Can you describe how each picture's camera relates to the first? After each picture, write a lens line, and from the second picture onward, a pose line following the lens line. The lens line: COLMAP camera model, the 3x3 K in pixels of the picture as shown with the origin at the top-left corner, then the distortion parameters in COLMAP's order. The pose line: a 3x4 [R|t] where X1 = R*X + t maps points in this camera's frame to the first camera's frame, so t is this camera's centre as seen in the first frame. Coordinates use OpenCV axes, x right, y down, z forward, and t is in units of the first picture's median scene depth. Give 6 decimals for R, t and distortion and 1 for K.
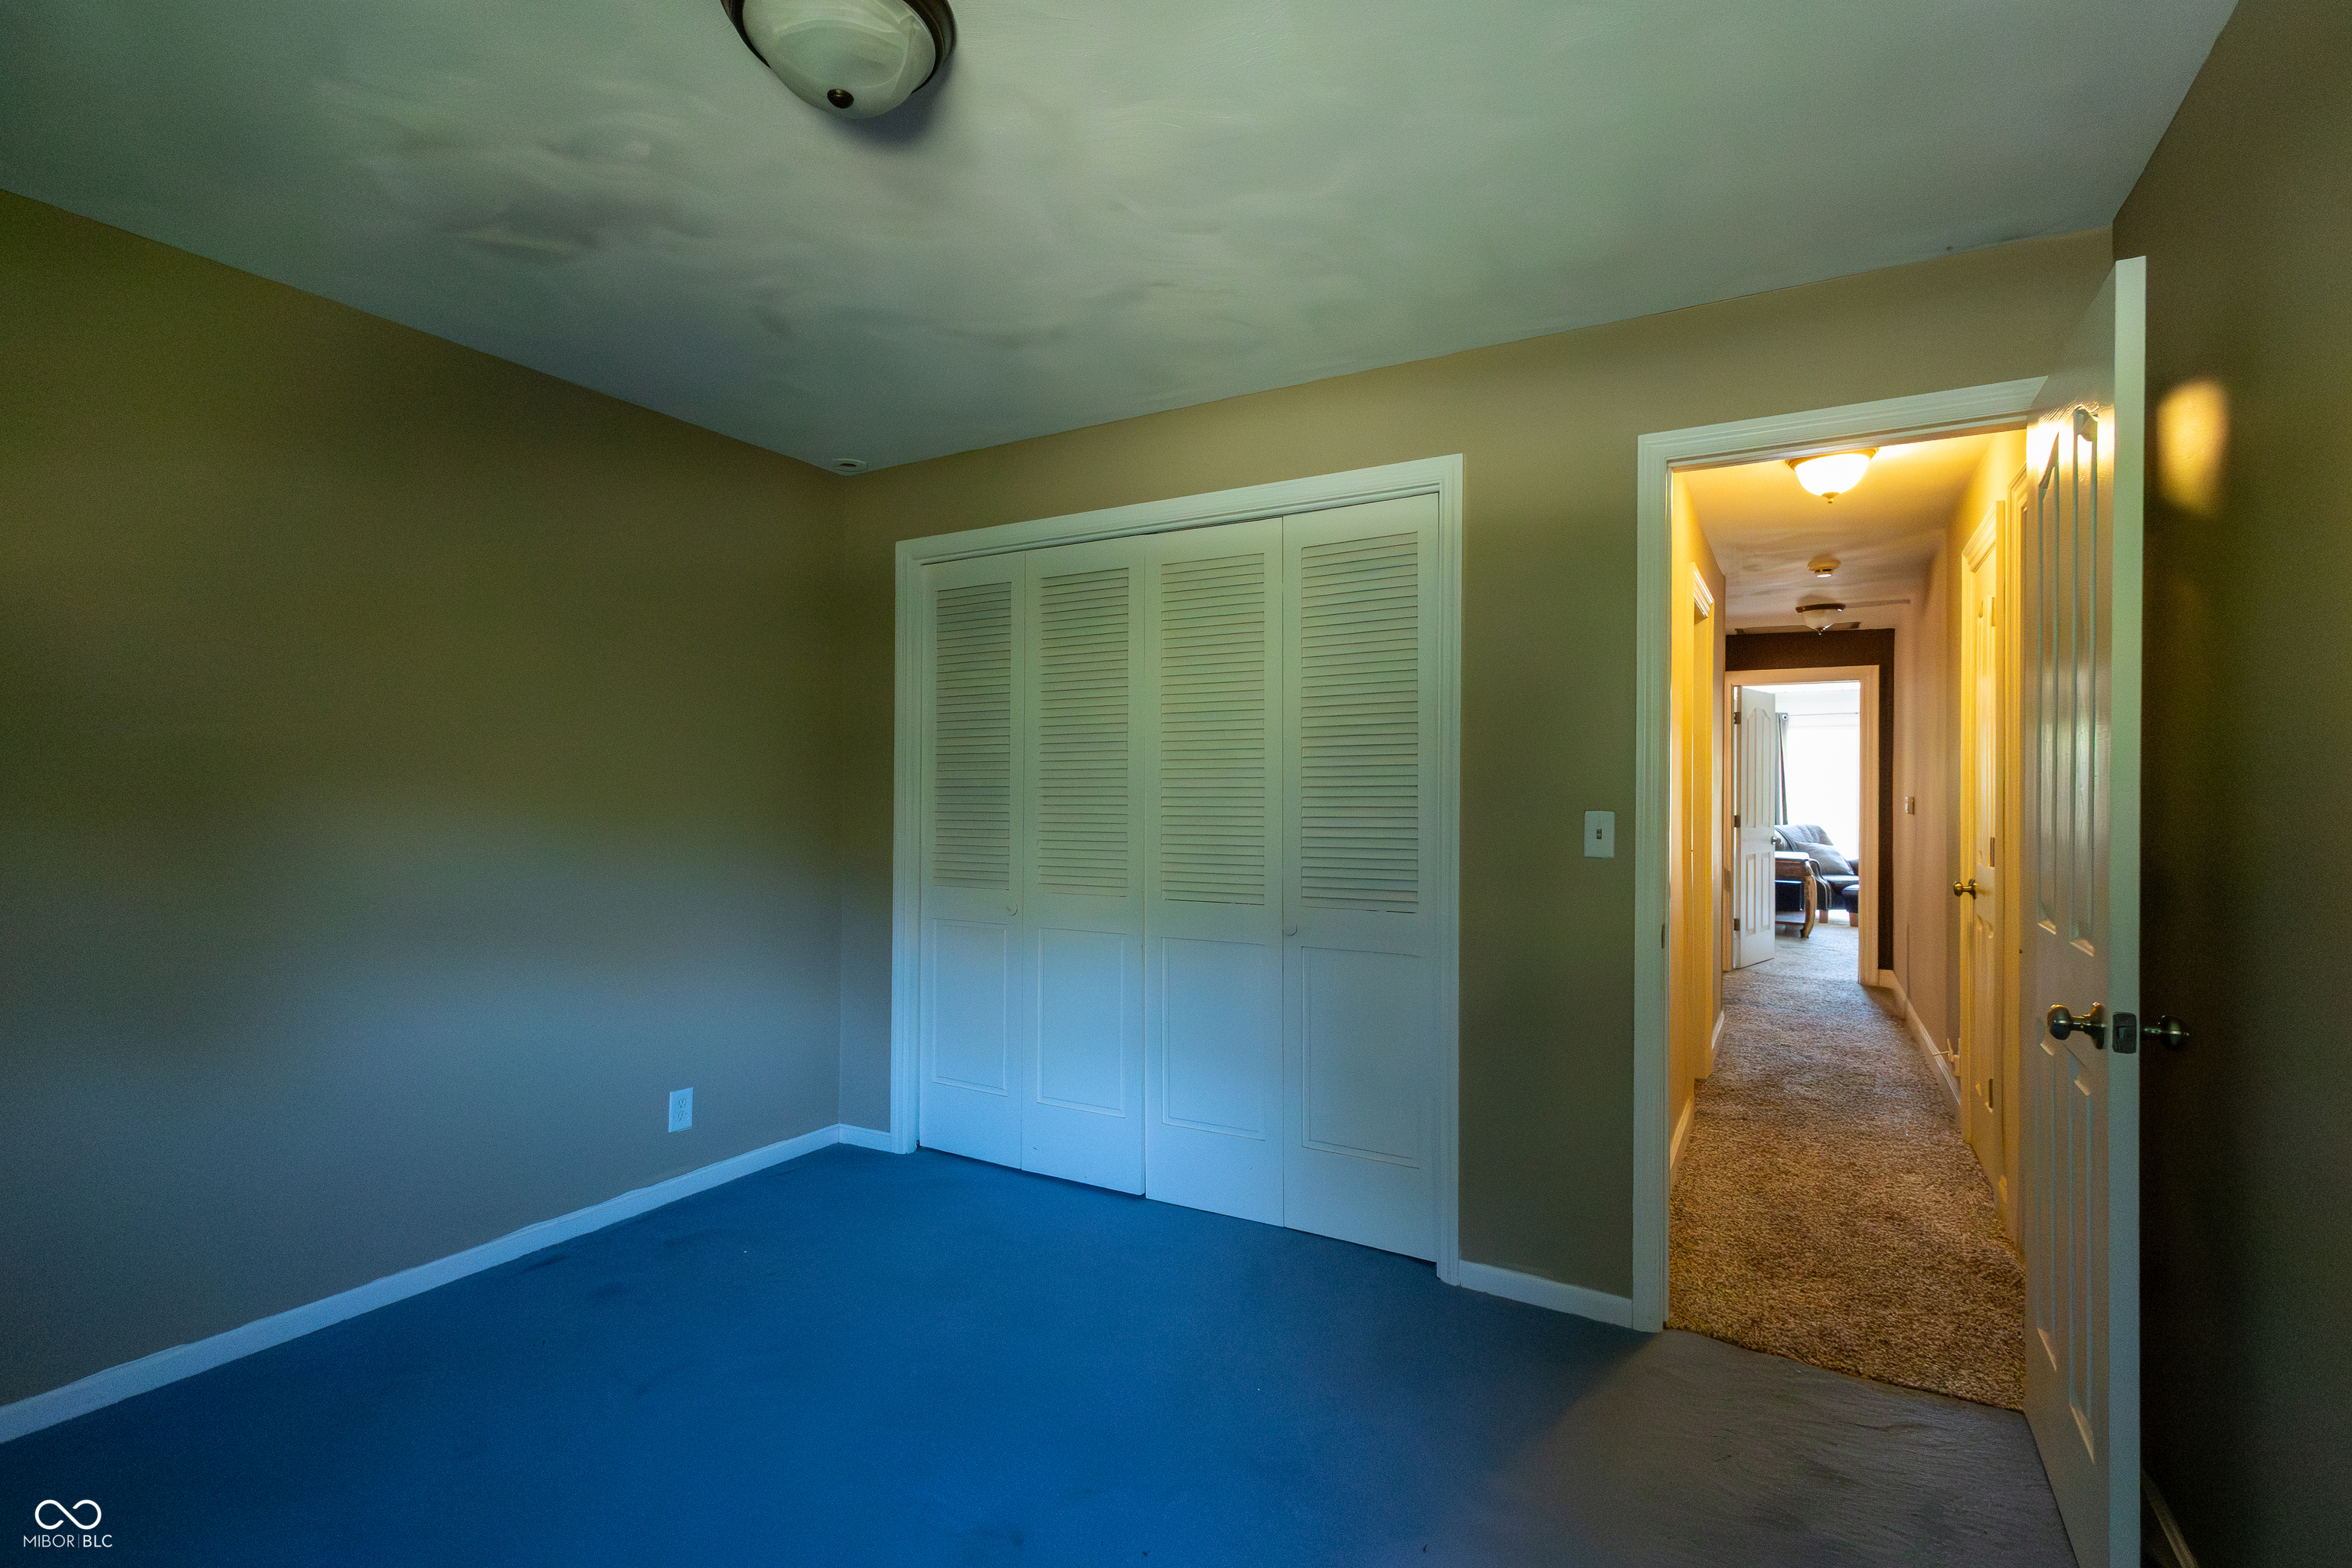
lens RADIAL K [[1080.9, 0, 1177.2], [0, 1080.9, 783.5], [0, 0, 1]] dist [0.006044, 0.000172]
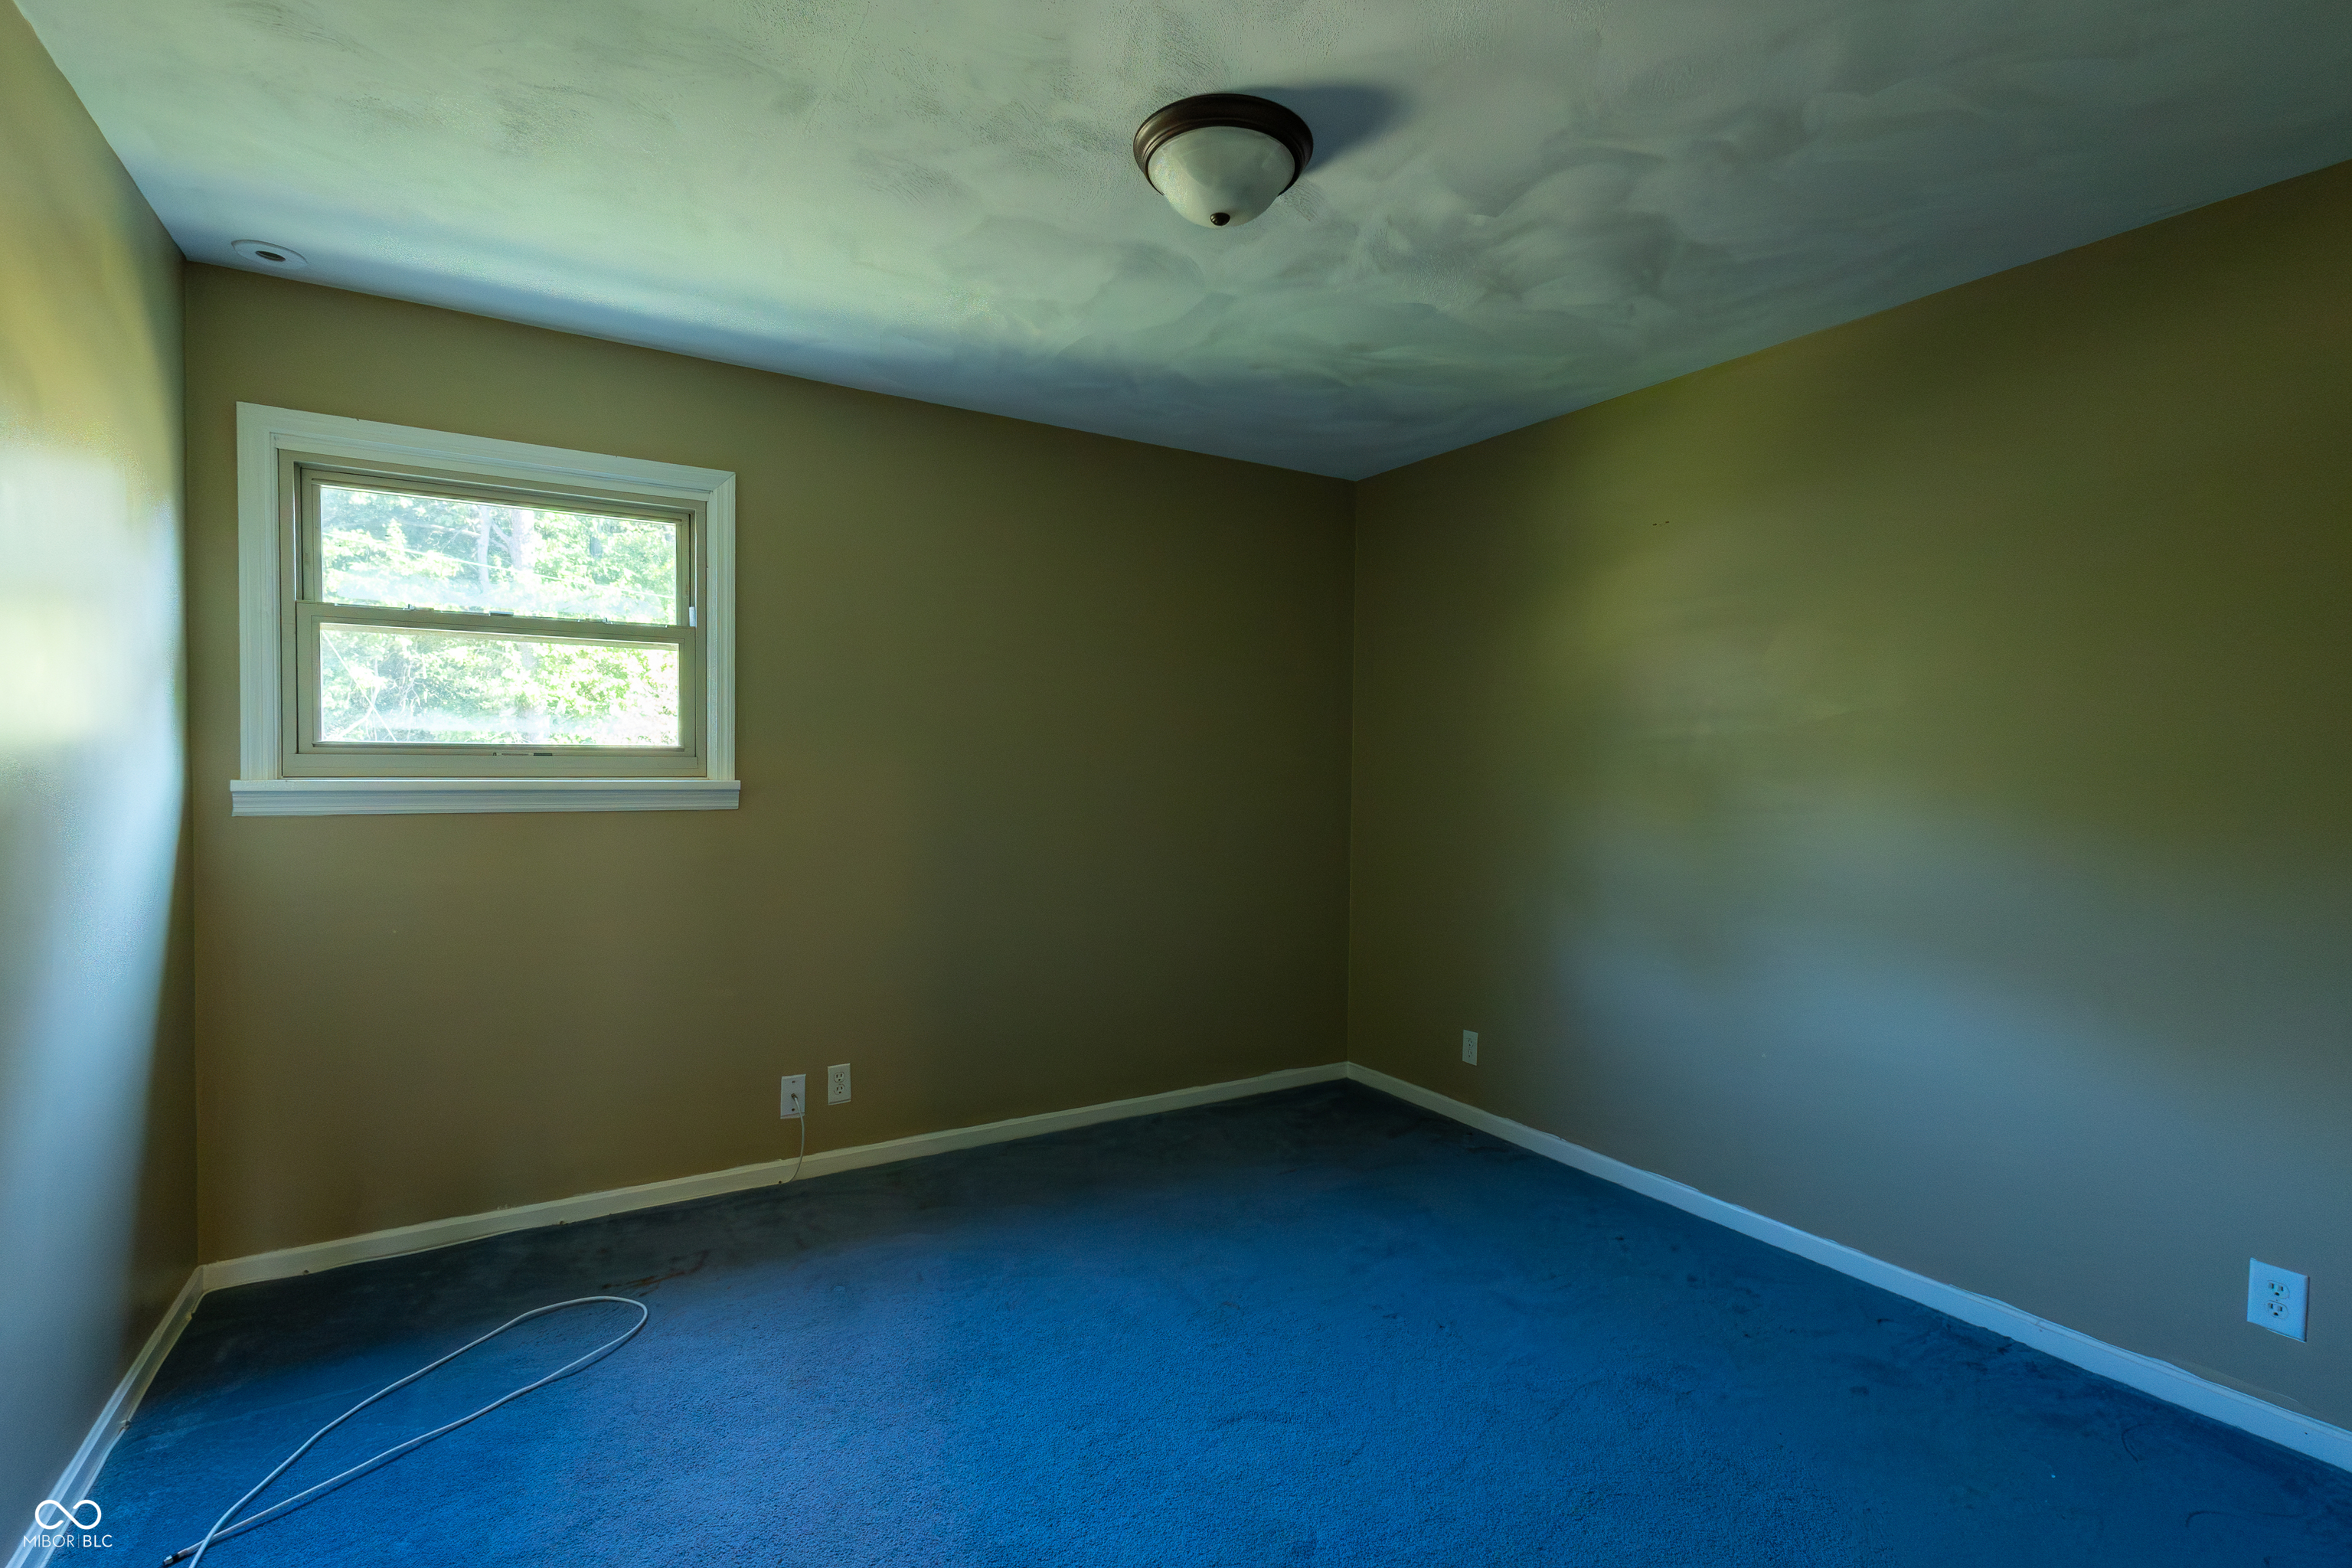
lens RADIAL K [[1080.9, 0, 1179.1], [0, 1080.9, 785.6], [0, 0, 1]] dist [0.006044, 0.000172]
pose [[-0.478159, -0.006376, -0.878250, 0.548346], [-0.023482, 0.999709, 0.005527, 0.029704], [0.877959, 0.023266, -0.478170, 1.057382]]
